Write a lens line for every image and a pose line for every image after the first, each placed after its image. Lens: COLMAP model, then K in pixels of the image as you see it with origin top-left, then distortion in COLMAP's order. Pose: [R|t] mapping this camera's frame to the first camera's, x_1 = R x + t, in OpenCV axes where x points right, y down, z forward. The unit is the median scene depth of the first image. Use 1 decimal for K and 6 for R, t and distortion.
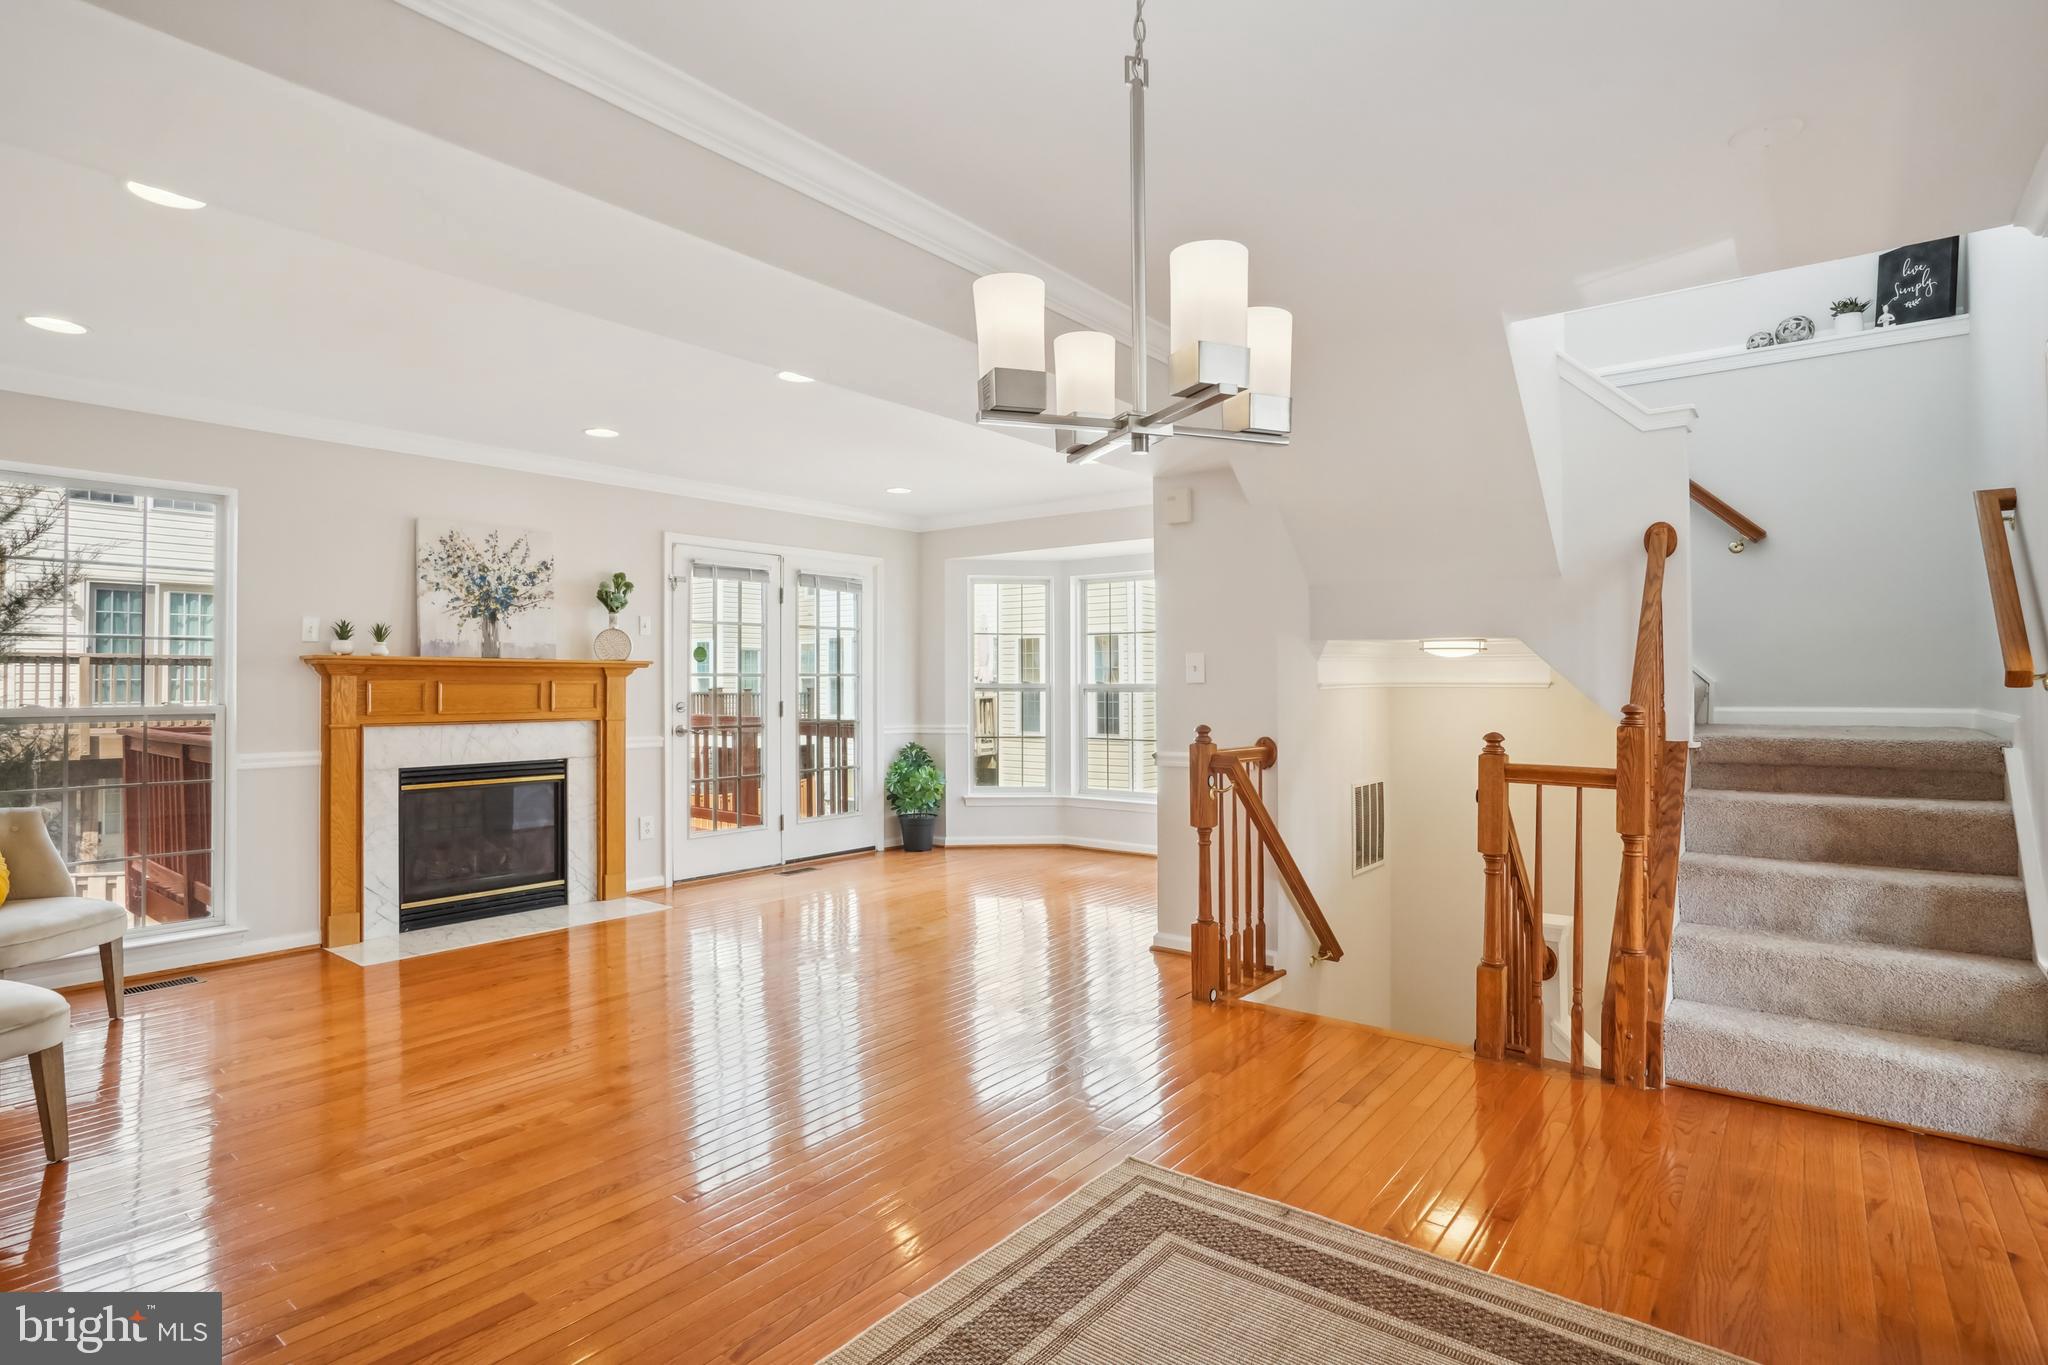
lens RADIAL K [[1030.0, 0, 1000.8], [0, 1030.0, 670.1], [0, 0, 1]] dist [-0.047767, 0.029946]
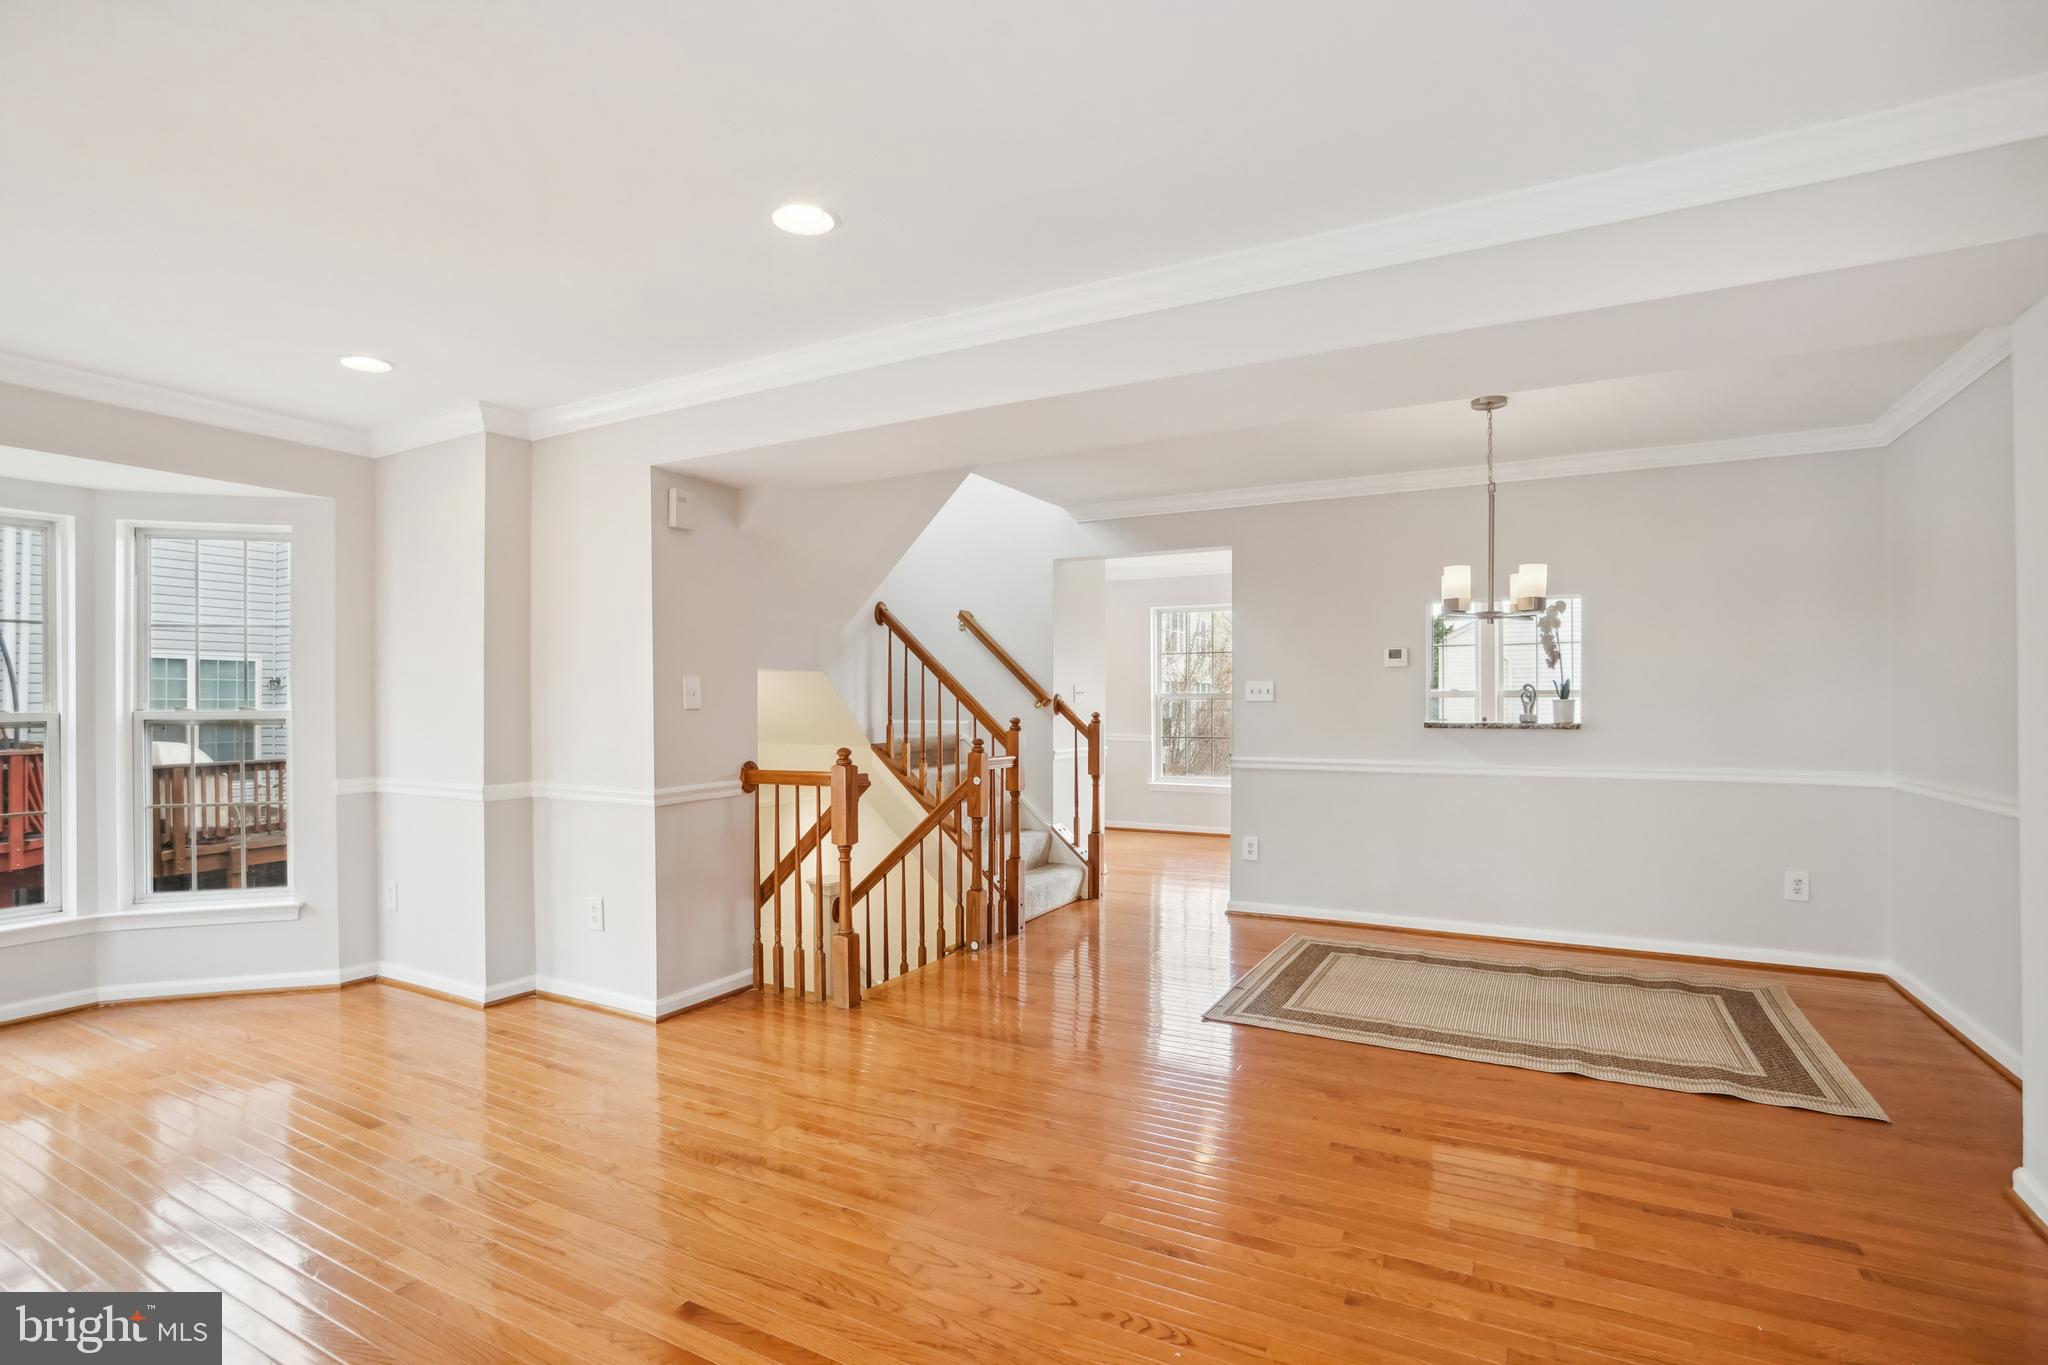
lens RADIAL K [[978.7, 0, 1012.0], [0, 978.7, 683.7], [0, 0, 1]] dist [-0.056776, 0.024869]
pose [[-0.177665, 0.013743, 0.983995, -1.433642], [-0.012213, 0.999795, -0.016169, -0.001493], [-0.984015, -0.014890, -0.177460, 1.737388]]
